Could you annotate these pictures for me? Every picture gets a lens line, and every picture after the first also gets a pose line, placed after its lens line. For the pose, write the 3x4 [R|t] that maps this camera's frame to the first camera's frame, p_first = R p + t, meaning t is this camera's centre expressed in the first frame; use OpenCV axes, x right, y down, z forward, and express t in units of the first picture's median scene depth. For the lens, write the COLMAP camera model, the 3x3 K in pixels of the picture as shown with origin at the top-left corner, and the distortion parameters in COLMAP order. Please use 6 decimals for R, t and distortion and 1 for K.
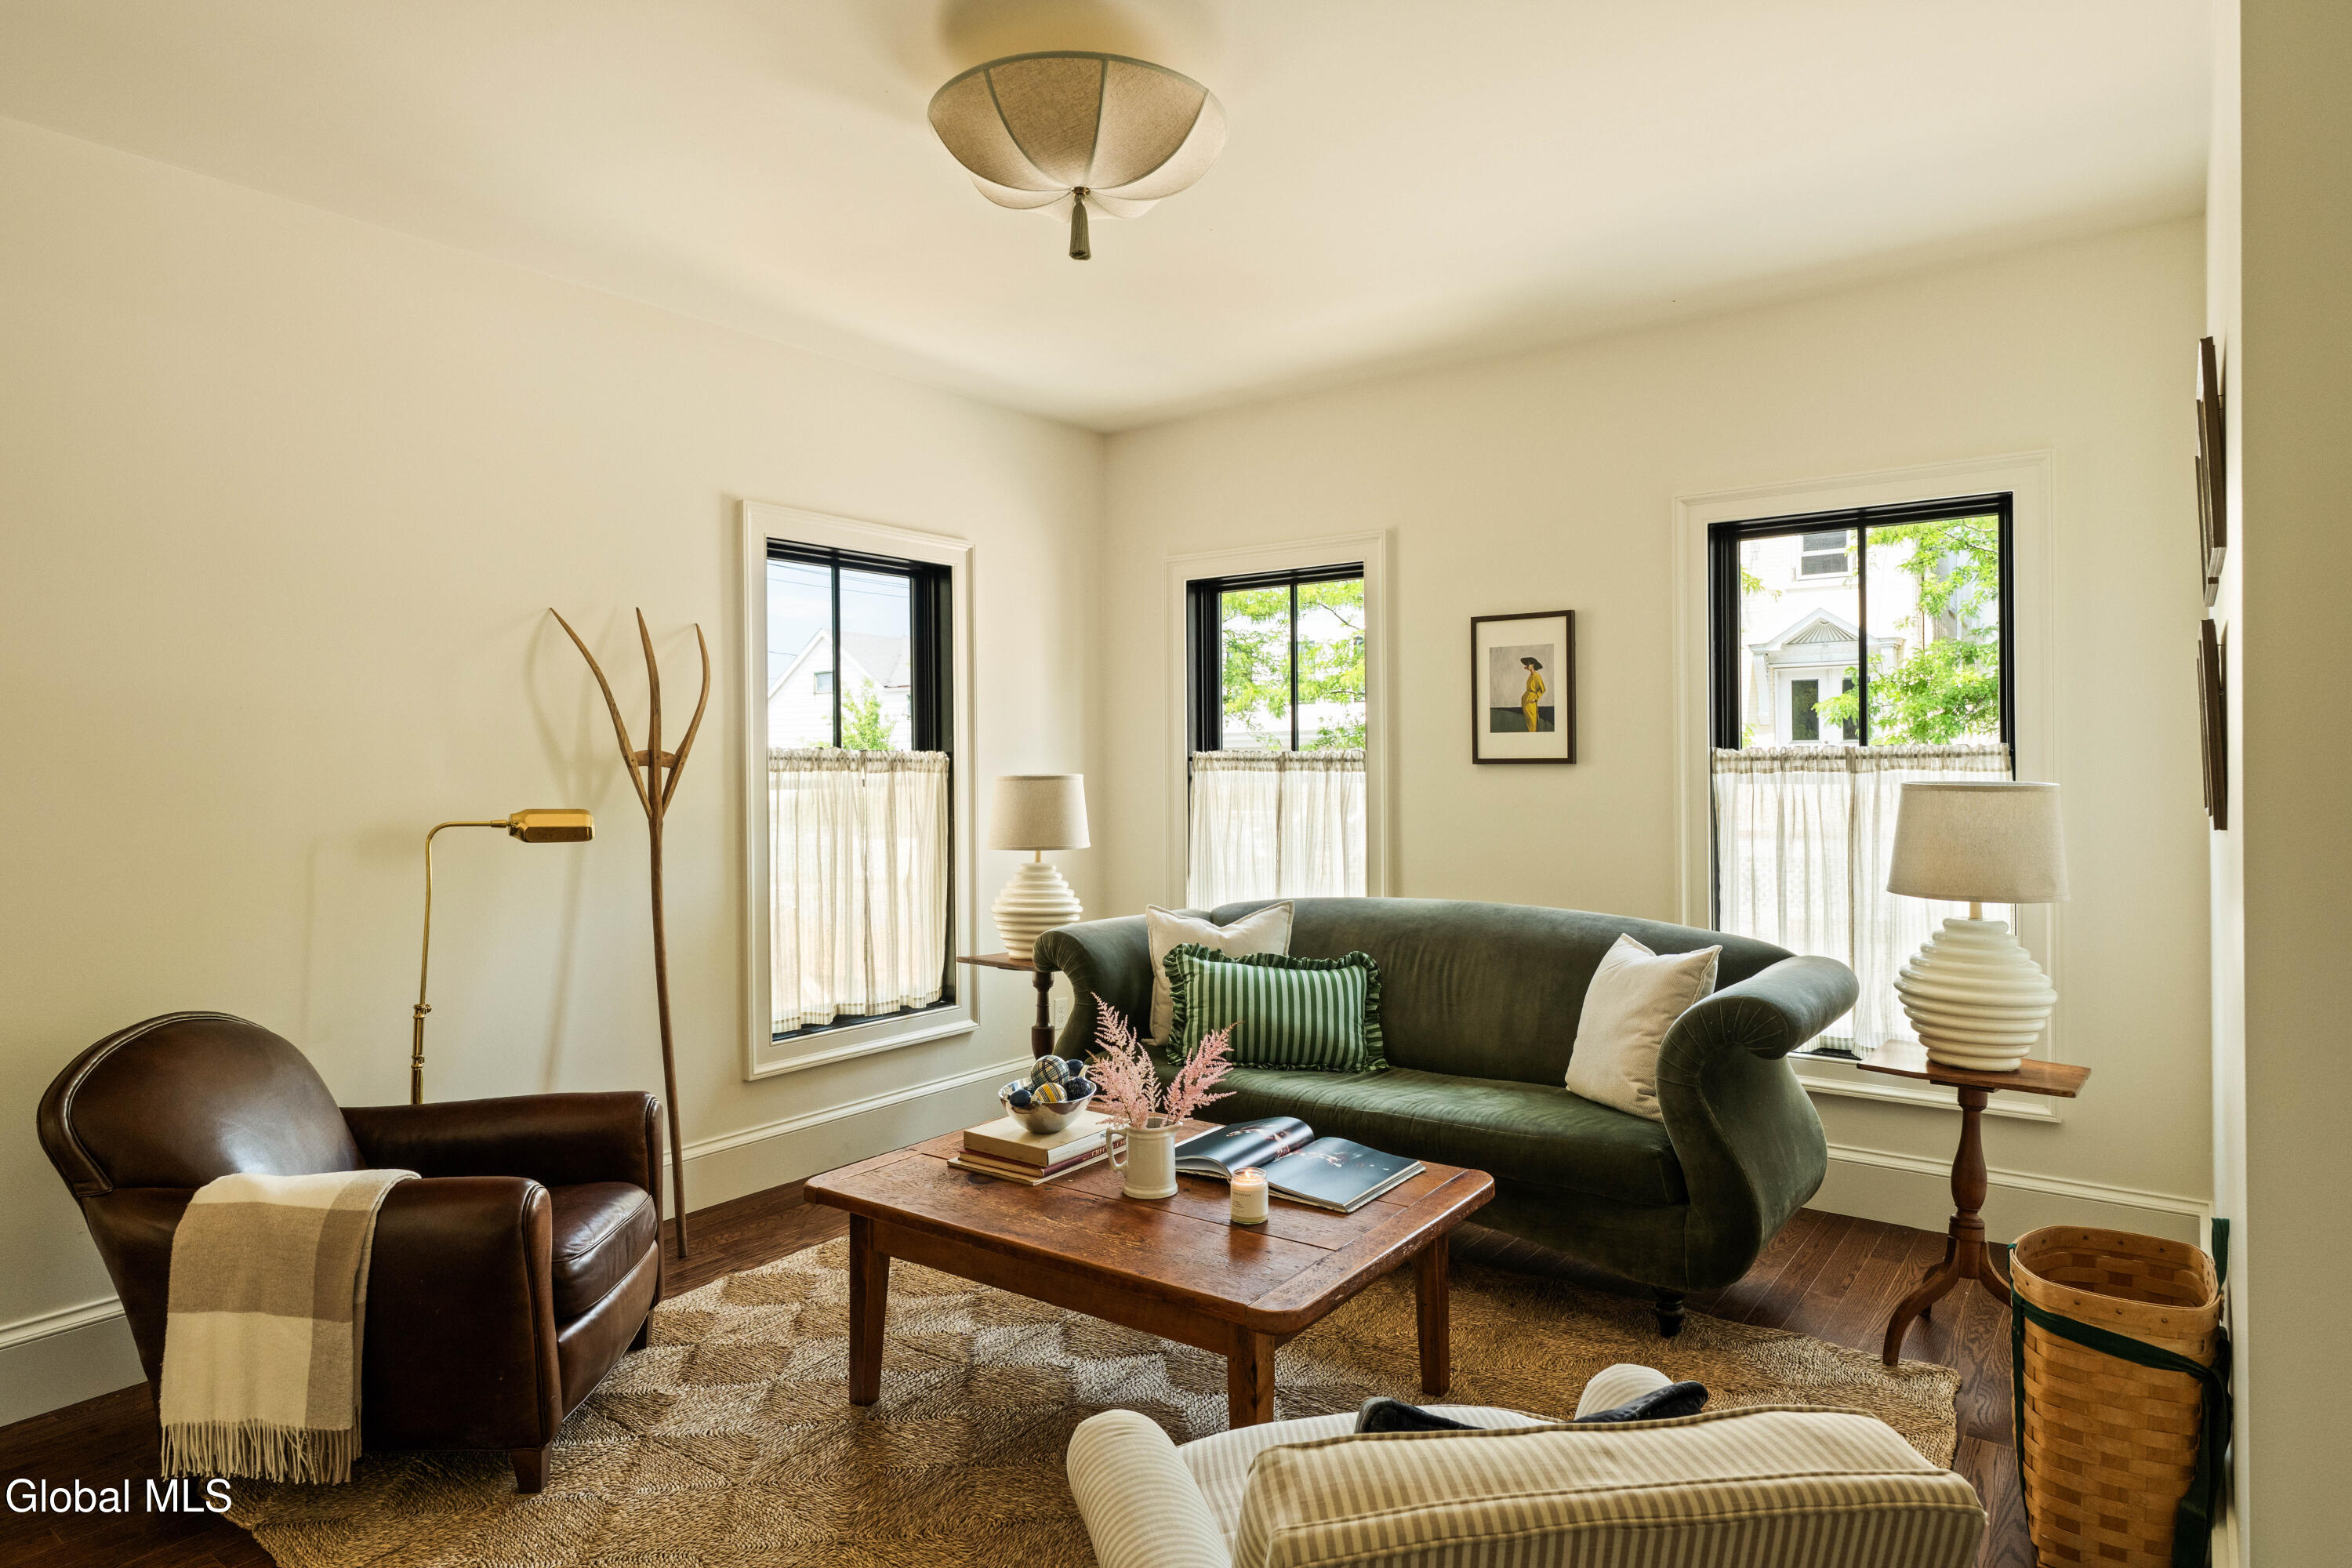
lens RADIAL K [[1377.4, 0, 1176.0], [0, 1377.4, 784.0], [0, 0, 1]] dist [0.004384, 0.001739]
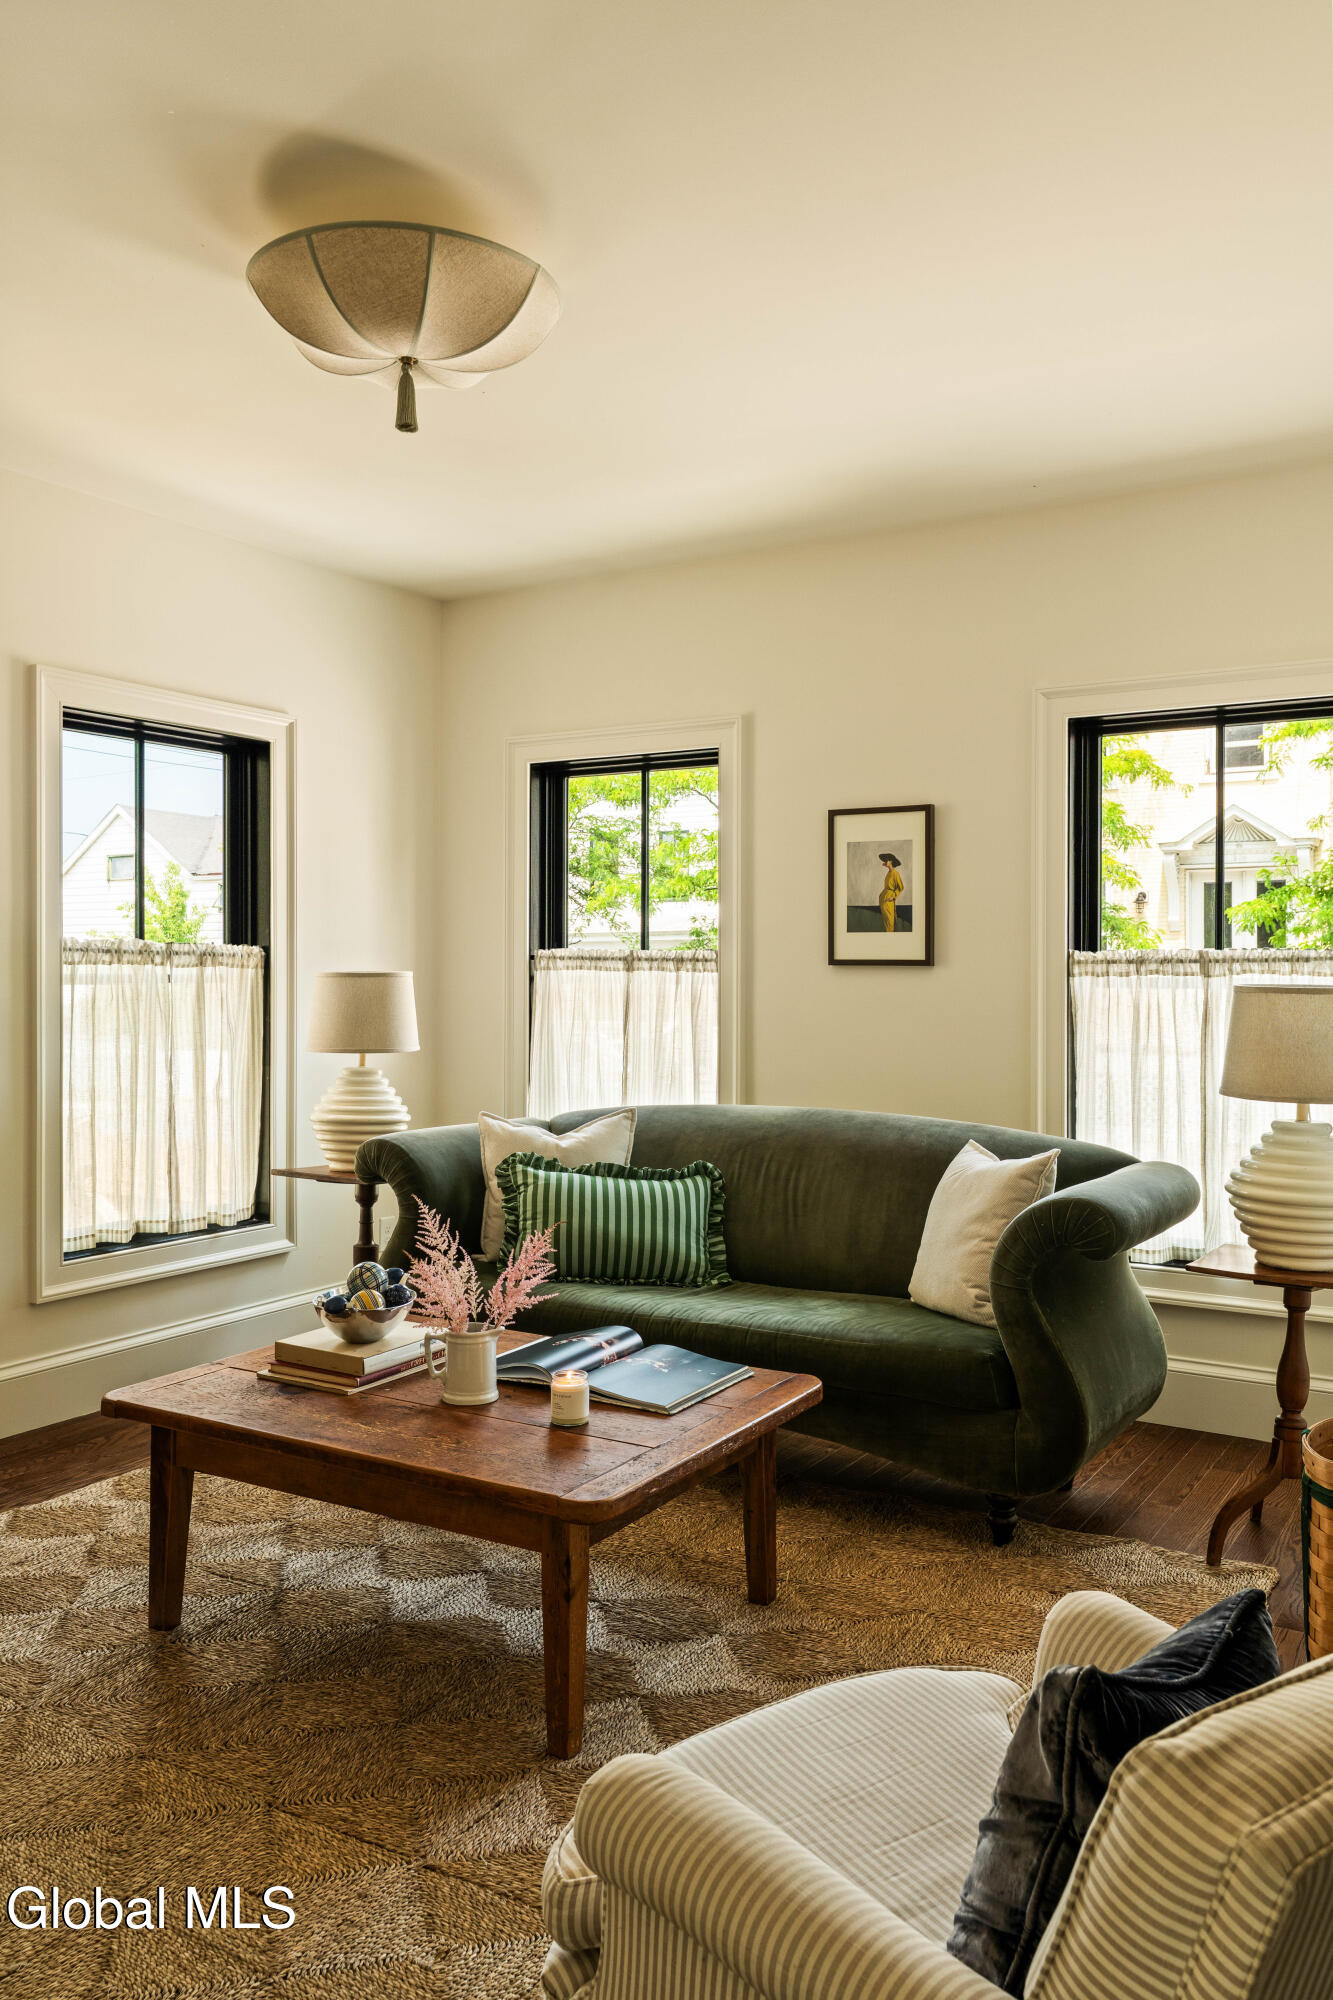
lens RADIAL K [[1583.7, 0, 671.6], [0, 1583.7, 990.3], [0, 0, 1]] dist [0.011558, -0.003265]
pose [[0.996254, 0.009538, 0.085944, 0.017130], [-0.009399, 0.999954, -0.002027, 0.007116], [-0.085959, 0.001212, 0.996298, -0.087205]]
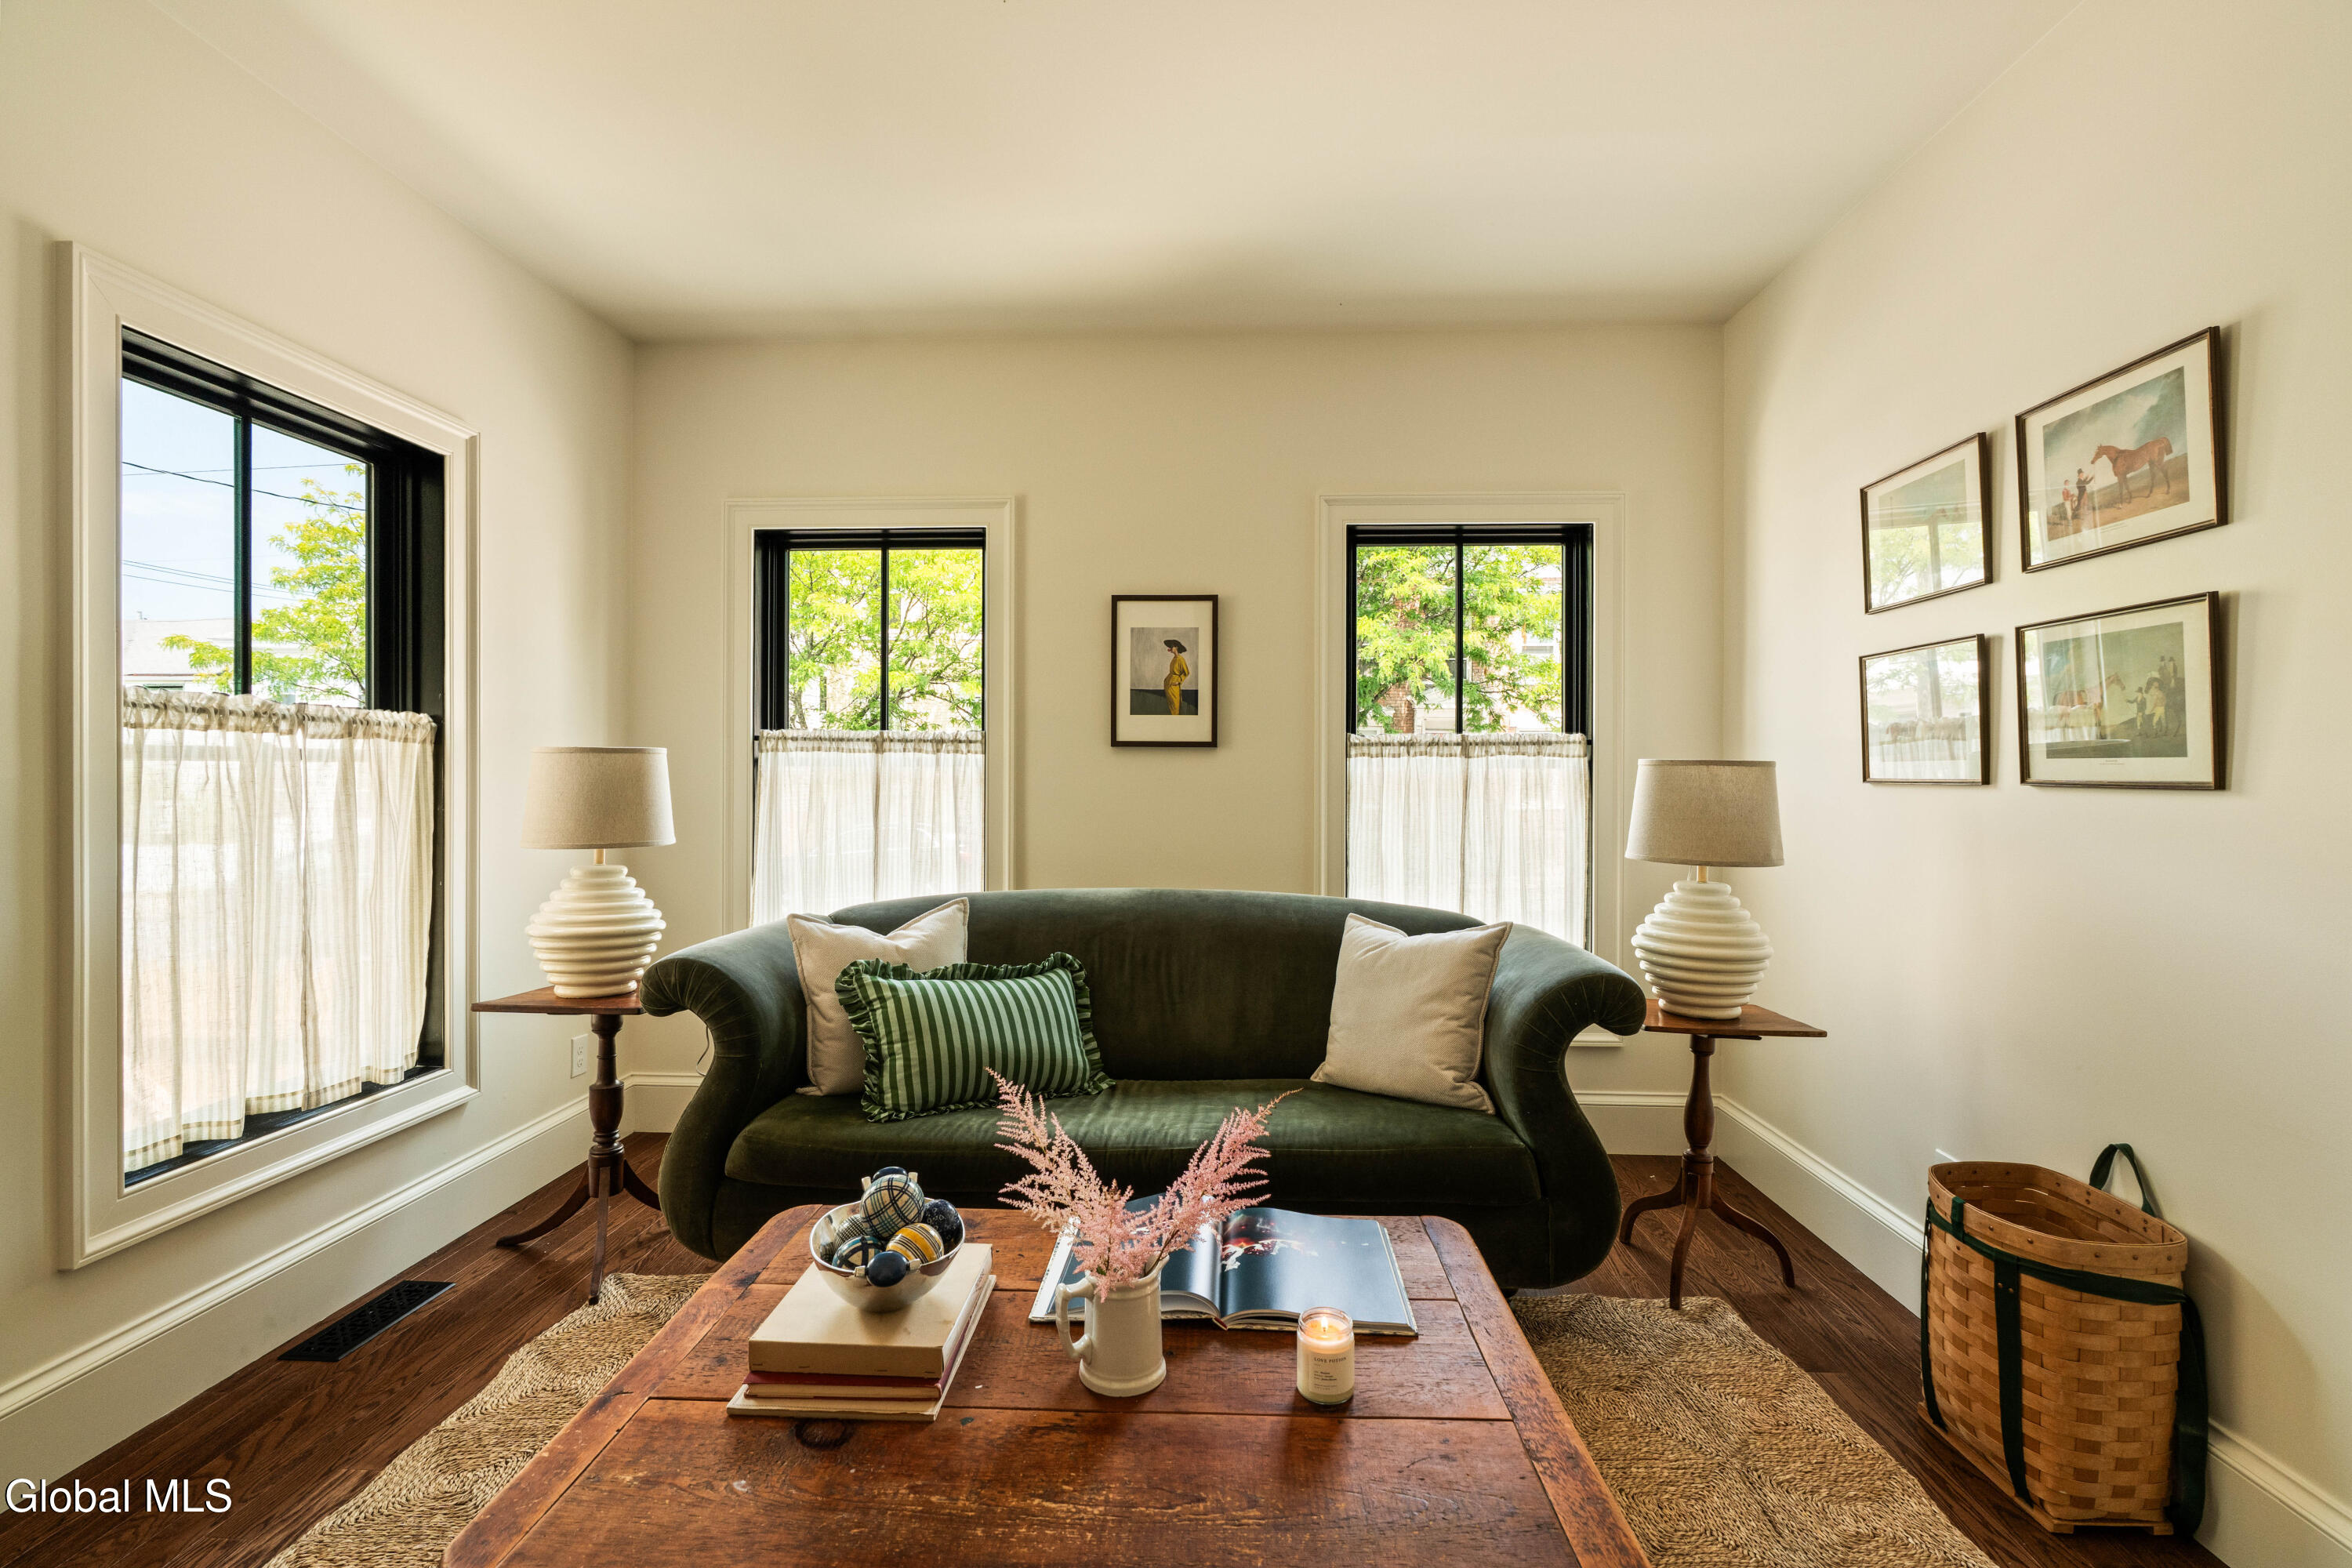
lens RADIAL K [[1068.5, 0, 1185.9], [0, 1068.5, 779.6], [0, 0, 1]] dist [-0.012415, 0.006801]
pose [[0.826257, 0.006808, 0.563252, -0.193664], [-0.001497, 0.999950, -0.009890, 0.019071], [-0.563291, 0.007329, 0.826226, 0.409032]]
